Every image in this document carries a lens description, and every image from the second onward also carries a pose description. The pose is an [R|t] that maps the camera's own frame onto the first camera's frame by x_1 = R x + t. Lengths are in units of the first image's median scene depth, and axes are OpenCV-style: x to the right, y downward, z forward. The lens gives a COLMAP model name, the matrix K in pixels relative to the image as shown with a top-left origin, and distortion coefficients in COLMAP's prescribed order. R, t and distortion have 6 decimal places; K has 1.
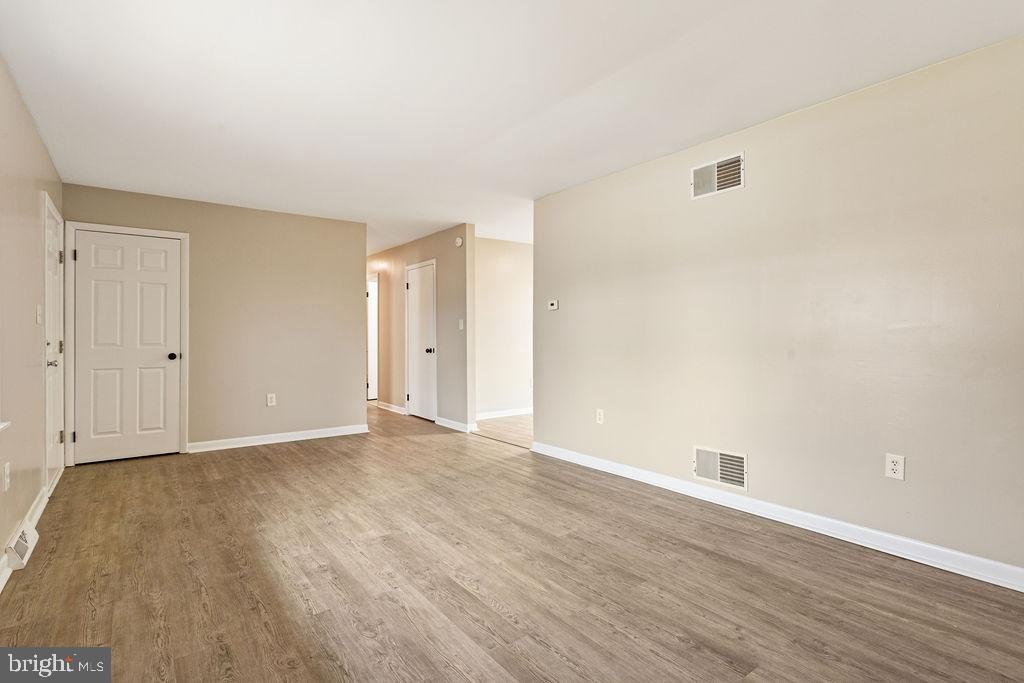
lens RADIAL K [[501.8, 0, 508.7], [0, 501.8, 337.6], [0, 0, 1]] dist [-0.000146, 0.000204]
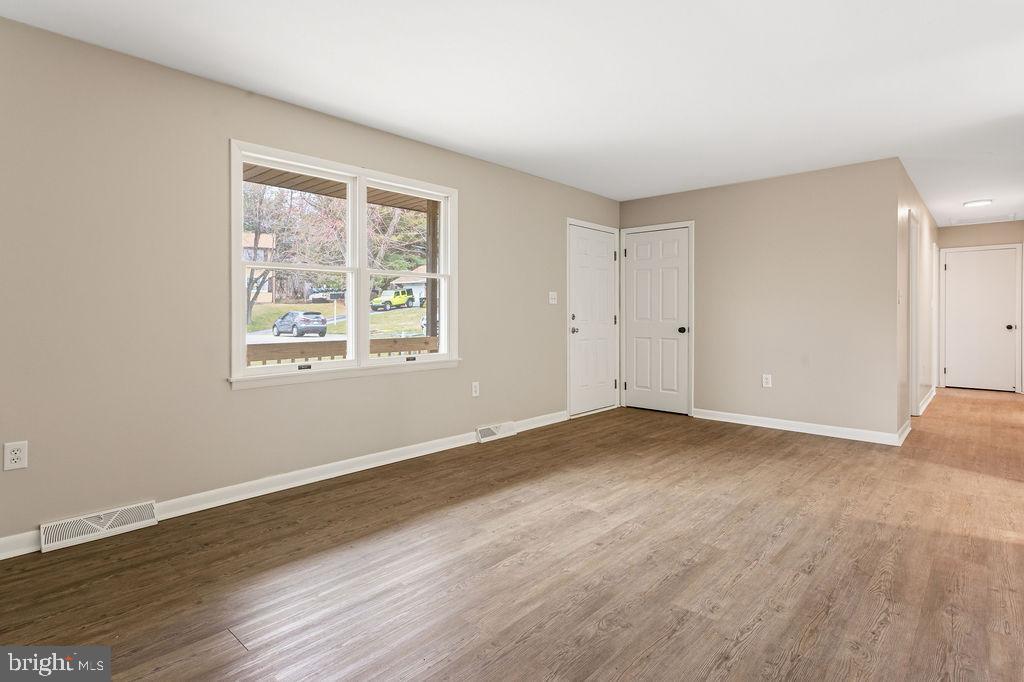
lens RADIAL K [[534.2, 0, 510.2], [0, 534.2, 316.4], [0, 0, 1]] dist [0.000757, 0.000438]
pose [[0.185414, 0.008235, -0.982626, 0.761639], [-0.004909, 0.999960, 0.007454, -0.001317], [0.982648, 0.003442, 0.185447, 0.633677]]
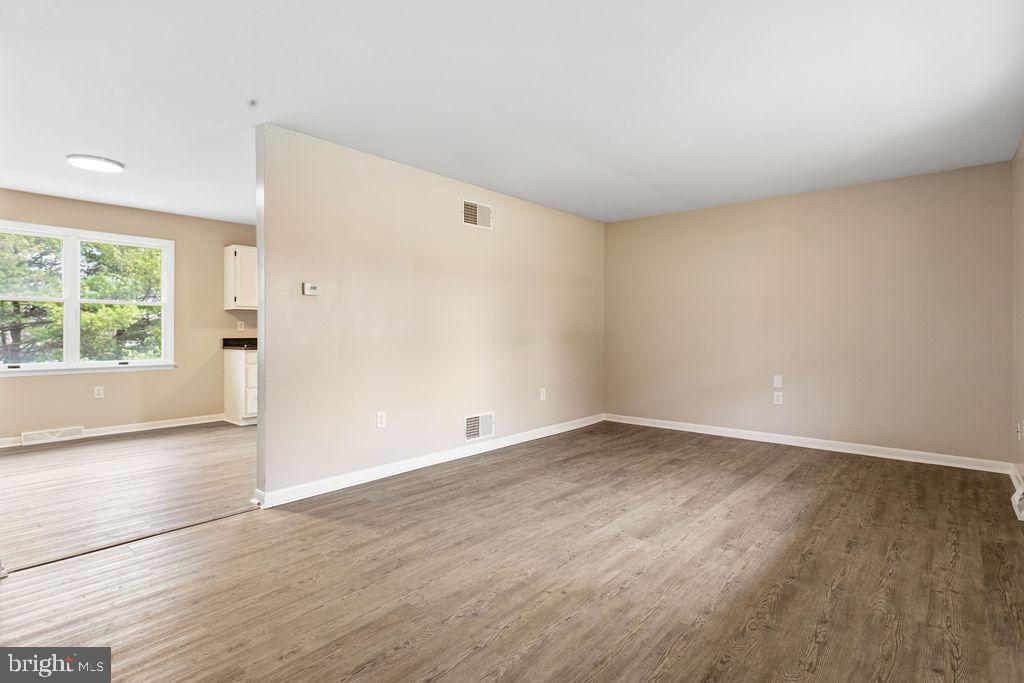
lens RADIAL K [[501.8, 0, 508.7], [0, 501.8, 337.6], [0, 0, 1]] dist [-0.000146, 0.000204]
pose [[-0.200521, -0.008305, 0.979654, -1.121258], [0.003896, 0.999949, 0.009275, 0.001099], [-0.979682, 0.005677, -0.200478, 1.415878]]
